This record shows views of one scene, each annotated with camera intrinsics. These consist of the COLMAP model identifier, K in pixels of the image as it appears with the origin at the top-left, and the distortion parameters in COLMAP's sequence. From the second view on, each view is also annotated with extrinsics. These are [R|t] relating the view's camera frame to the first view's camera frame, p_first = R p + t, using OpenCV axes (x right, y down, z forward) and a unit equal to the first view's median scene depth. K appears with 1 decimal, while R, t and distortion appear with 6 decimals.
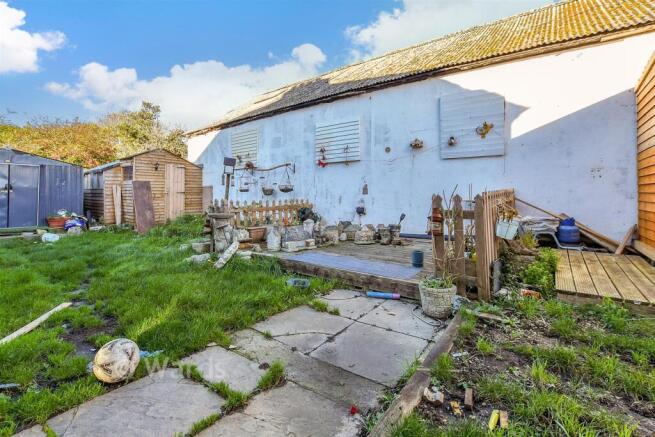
lens RADIAL K [[287.0, 0, 313.4], [0, 287.0, 197.0], [0, 0, 1]] dist [-0.003883, -0.000333]
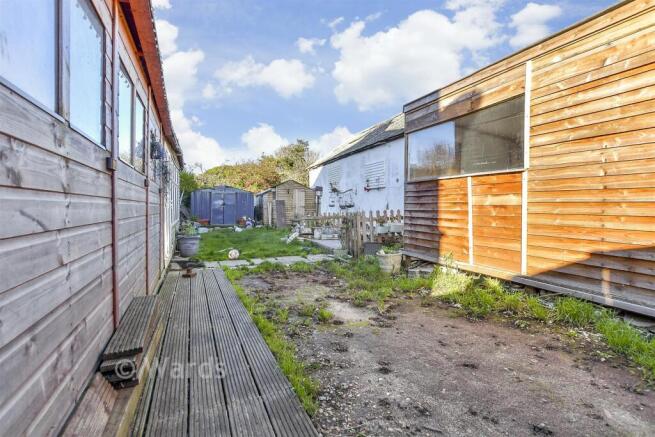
lens RADIAL K [[287.0, 0, 328.3], [0, 287.0, 214.6], [0, 0, 1]] dist [-0.003883, -0.000333]
pose [[0.879022, 0.016731, -0.476487, 0.469554], [-0.003873, 0.999602, 0.027956, -0.017942], [0.476765, -0.022728, 0.878737, -0.369794]]
